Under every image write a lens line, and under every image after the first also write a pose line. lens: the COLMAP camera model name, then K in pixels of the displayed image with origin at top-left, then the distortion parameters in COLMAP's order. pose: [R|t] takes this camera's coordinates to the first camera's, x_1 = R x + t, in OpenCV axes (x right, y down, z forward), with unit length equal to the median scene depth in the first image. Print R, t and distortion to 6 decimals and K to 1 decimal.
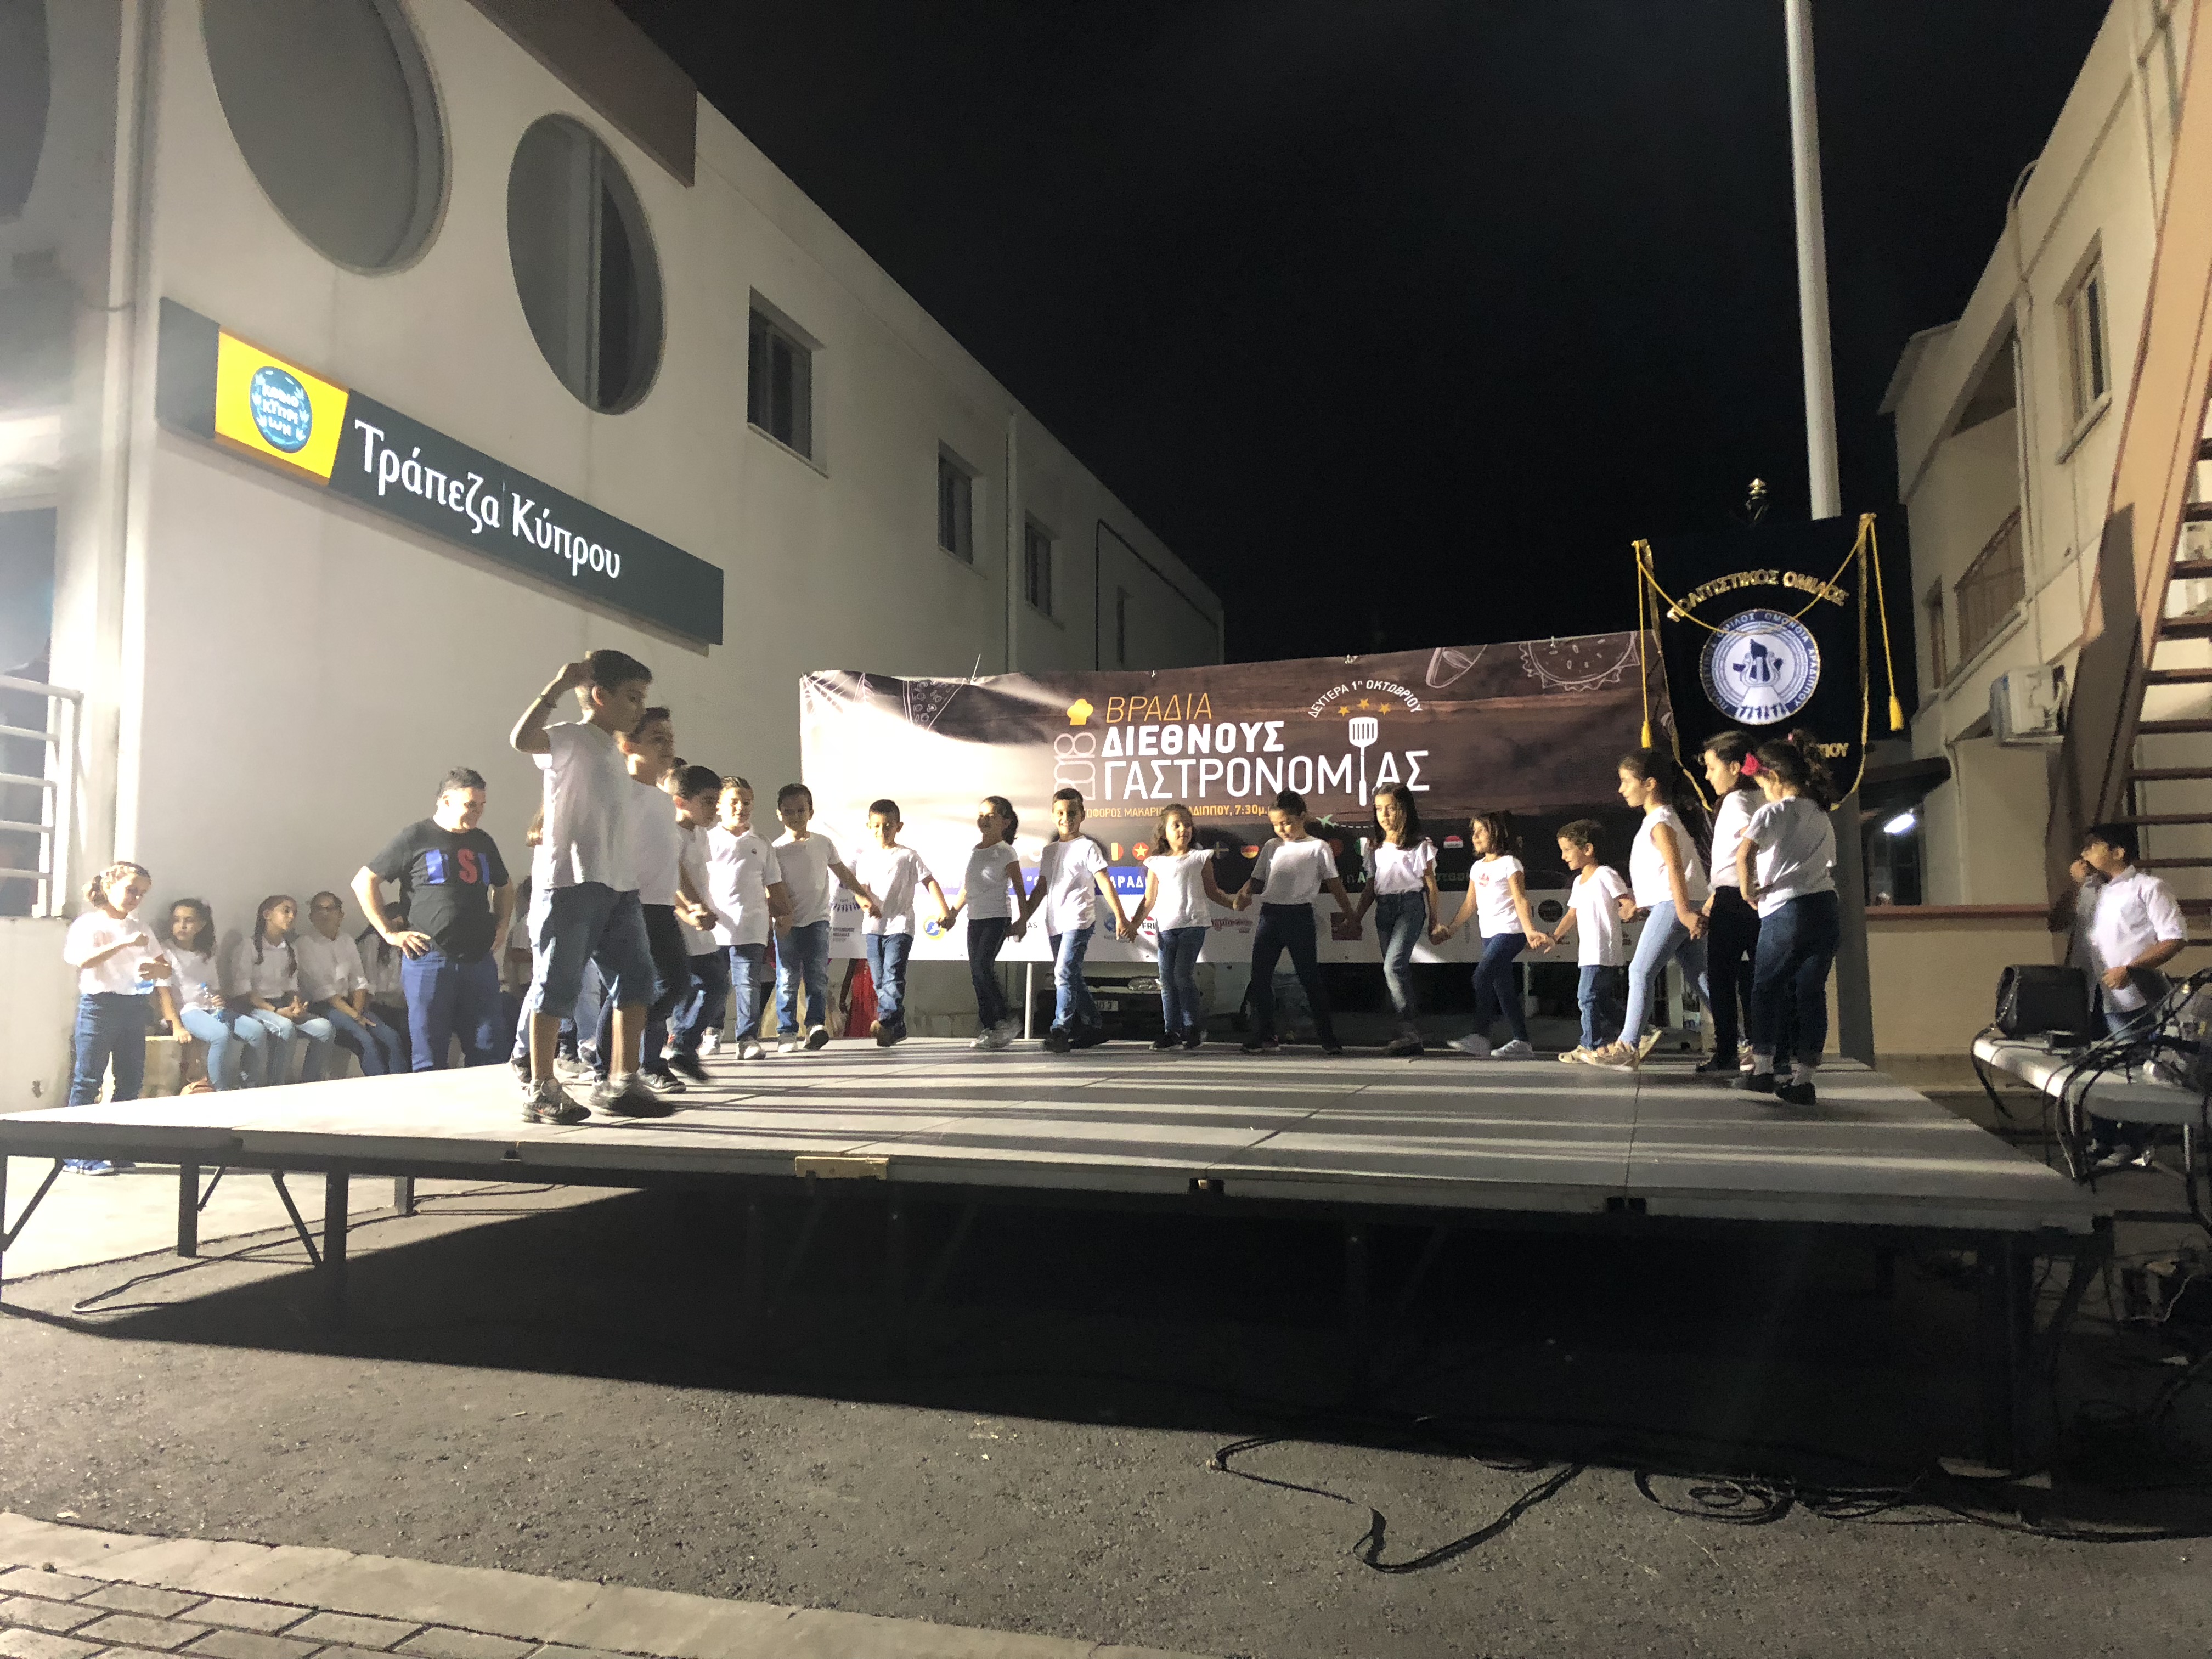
lens RADIAL K [[1796.2, 0, 1081.1], [0, 1796.2, 841.9], [0, 0, 1]] dist [0.038469, -0.036628]
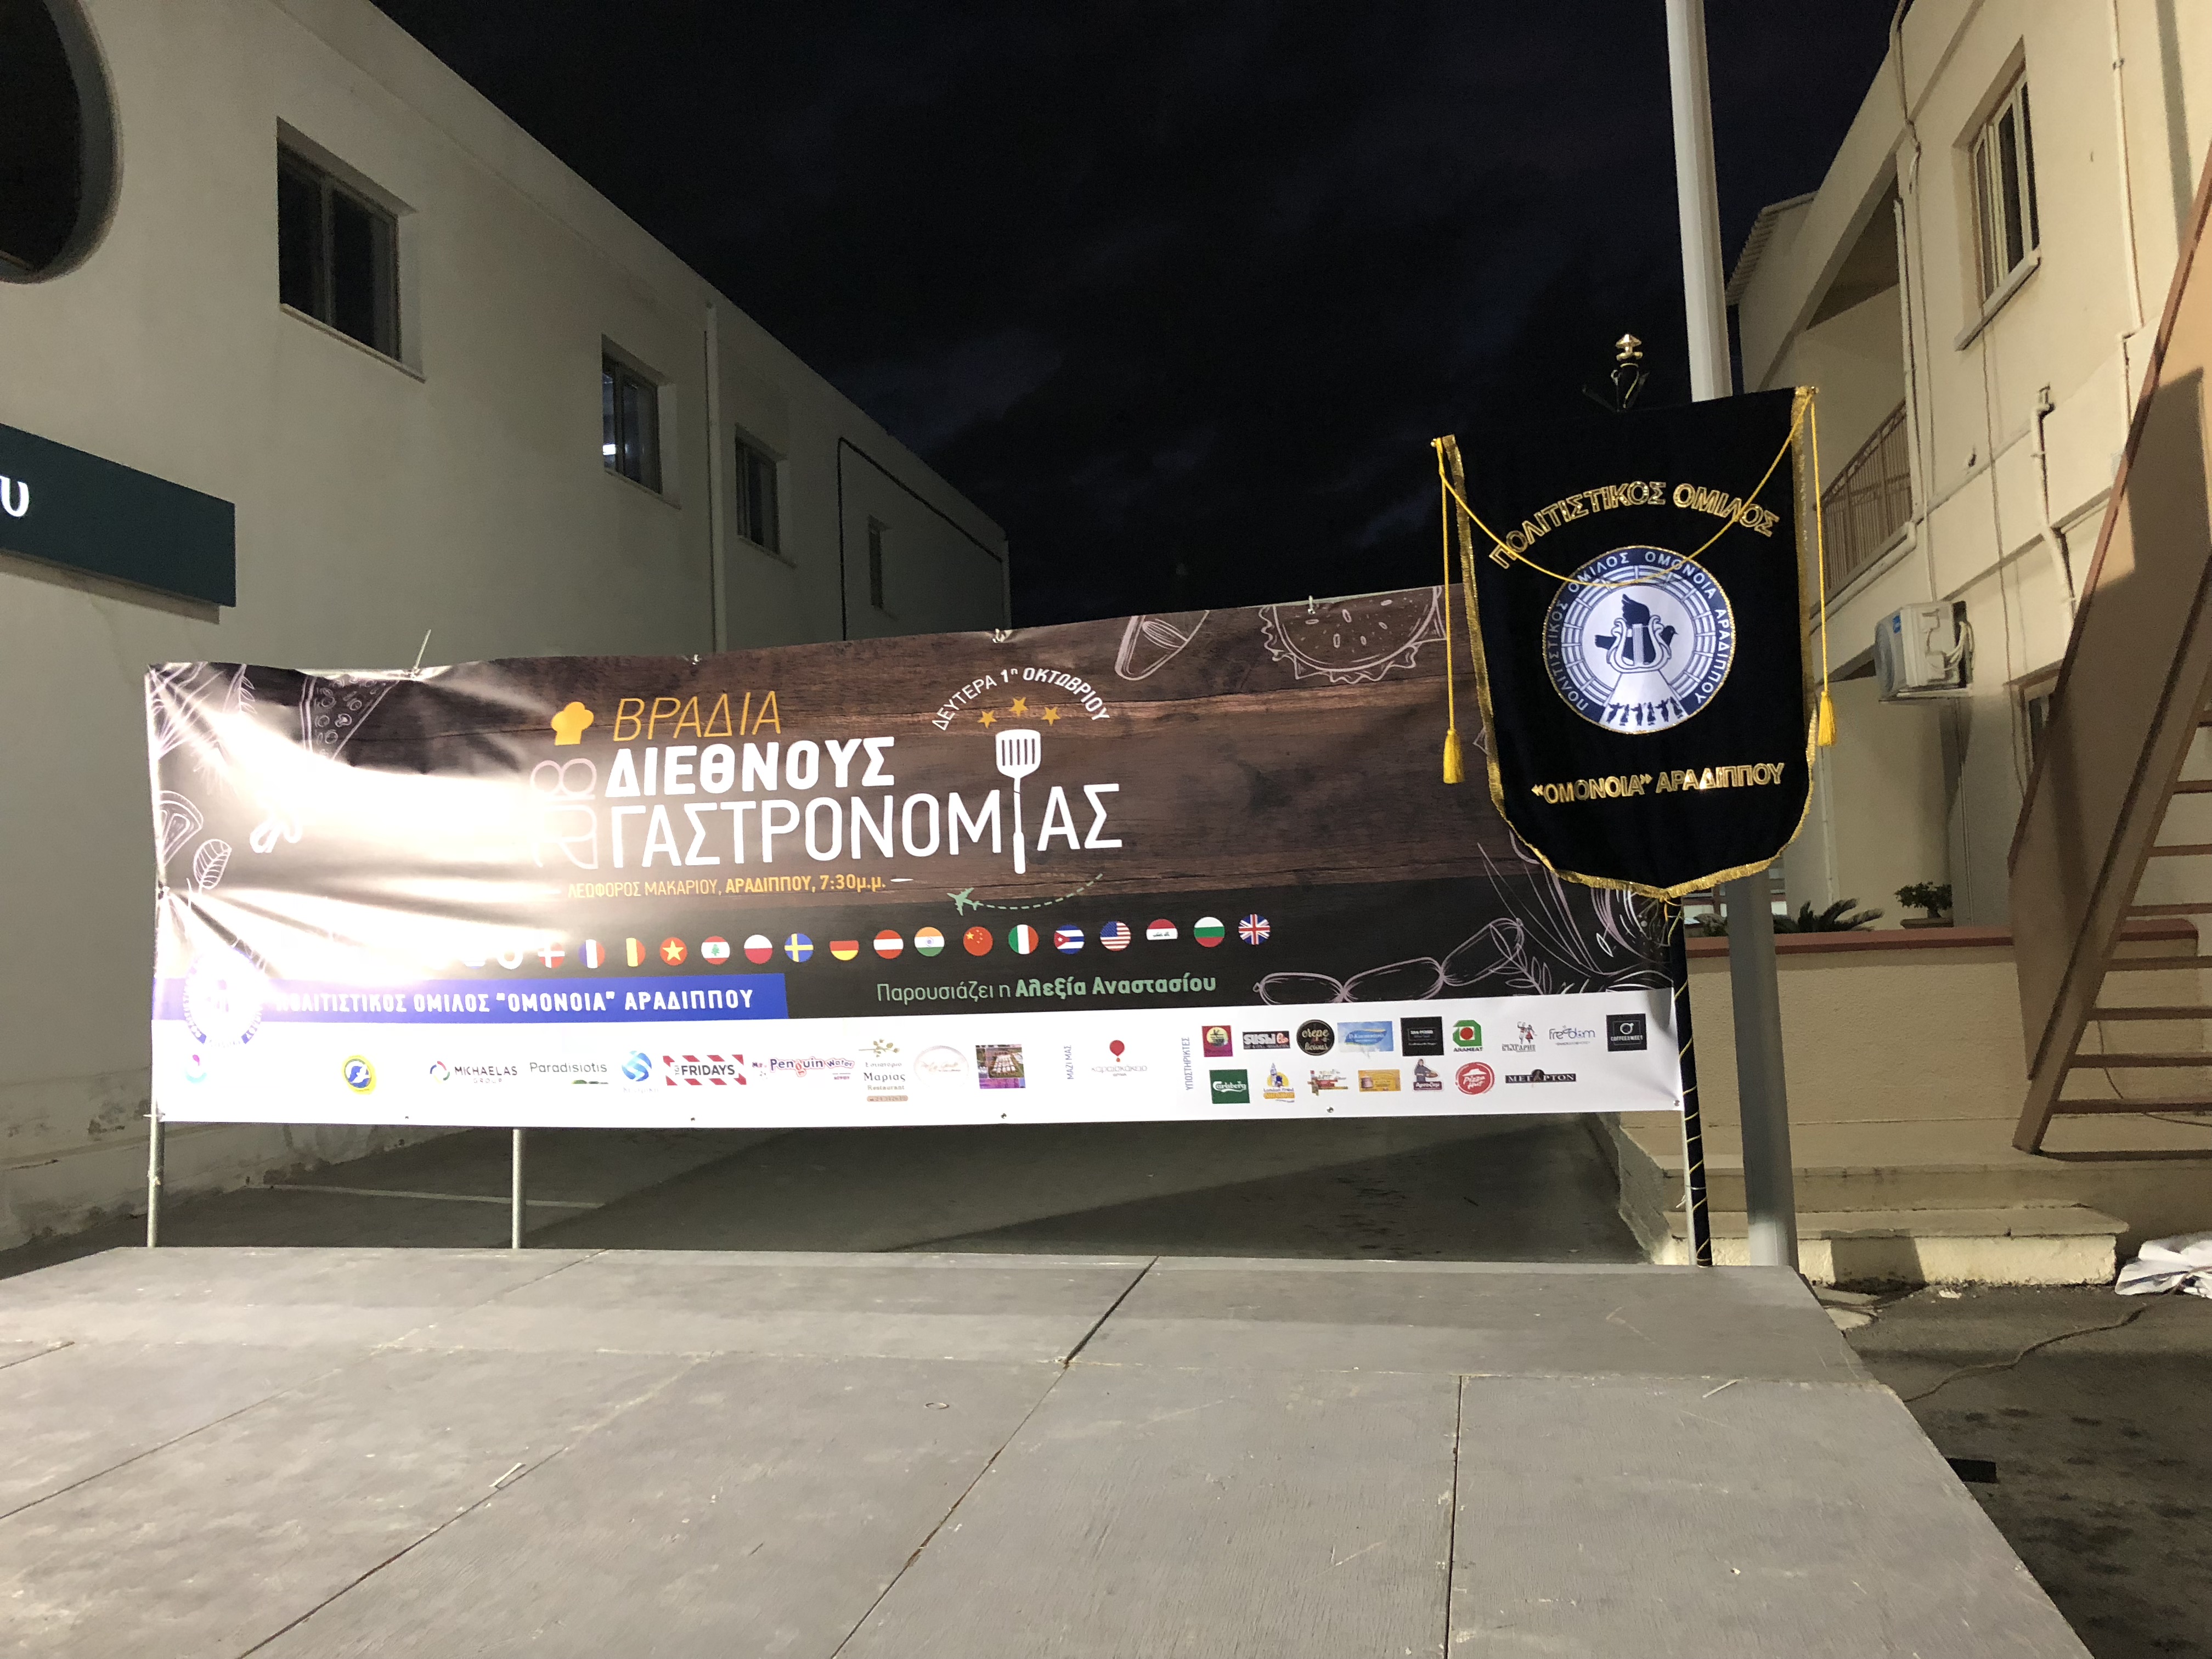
lens RADIAL K [[1823.9, 0, 1106.0], [0, 1823.9, 829.5], [0, 0, 1]] dist [-0.002339, 0.000976]
pose [[0.994296, -0.031460, 0.101913, 0.119692], [0.028339, 0.999088, 0.031924, -0.052770], [-0.102825, -0.028854, 0.994281, 0.366148]]
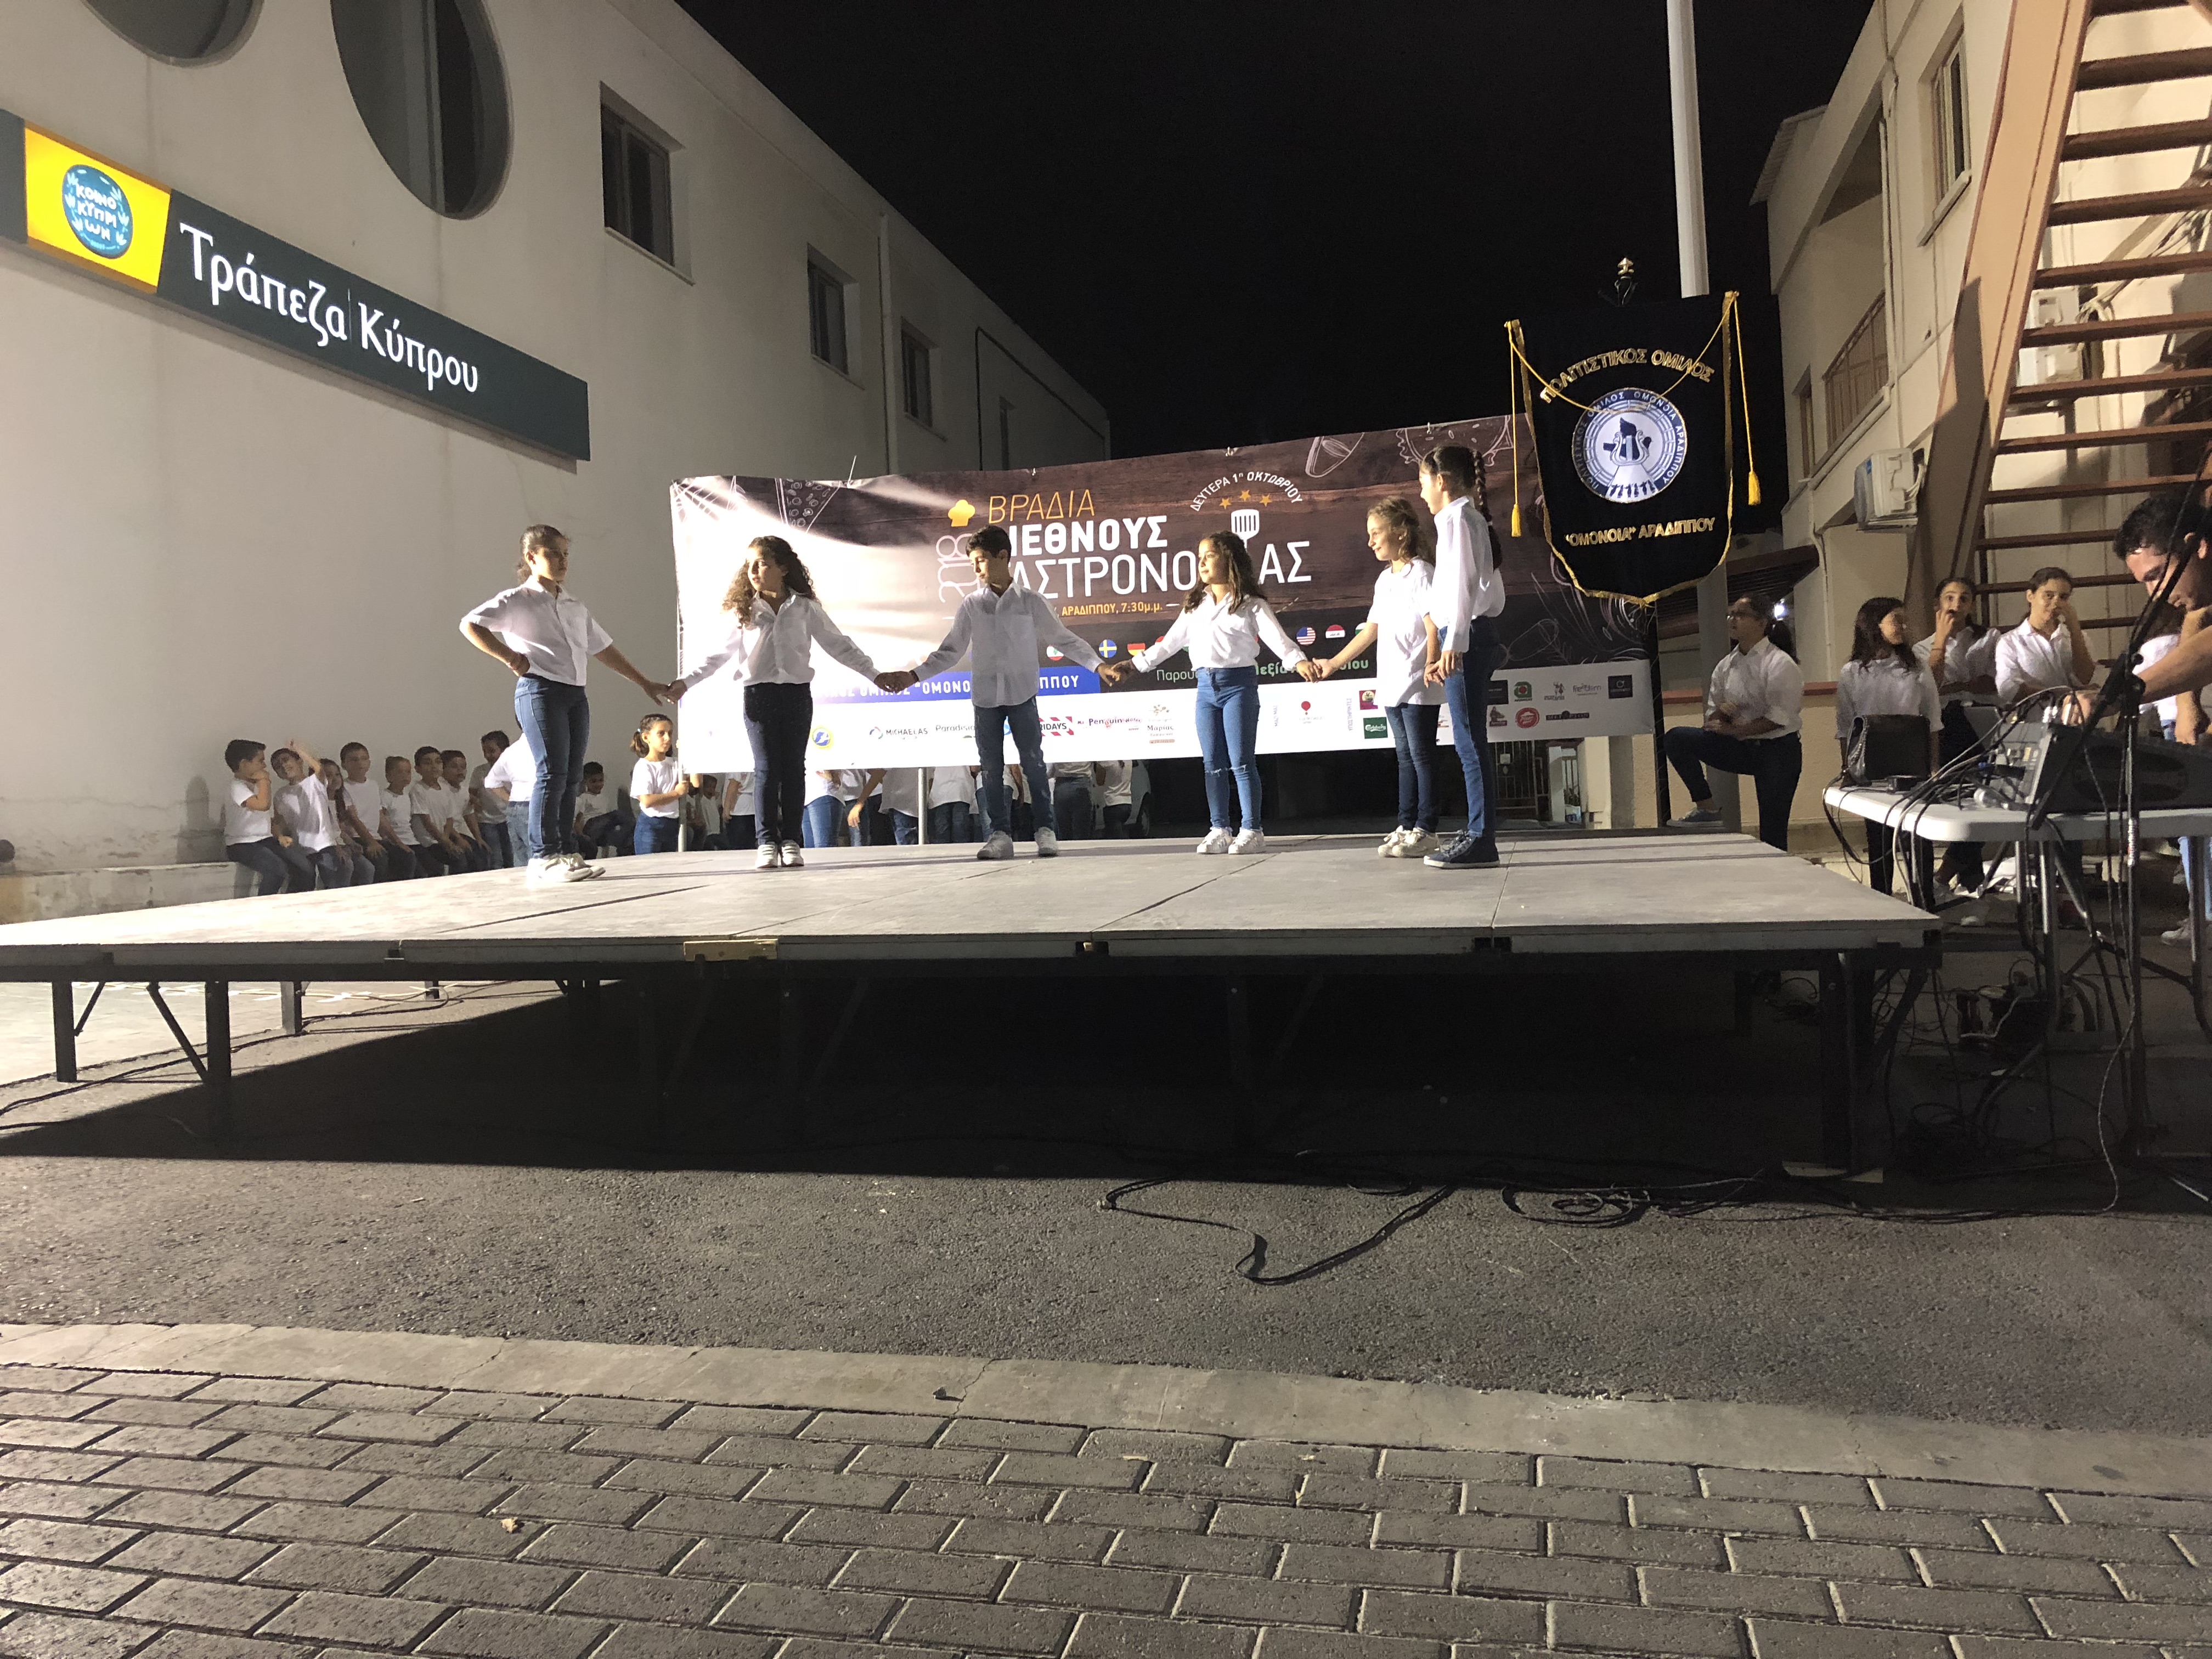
lens RADIAL K [[1796.0, 0, 1106.0], [0, 1796.0, 829.5], [0, 0, 1]] dist [0.018470, 0.003914]
pose [[0.996914, -0.040454, 0.067275, 0.005219], [0.034227, 0.995238, 0.091269, 0.013616], [-0.070647, -0.088685, 0.993551, -0.003120]]
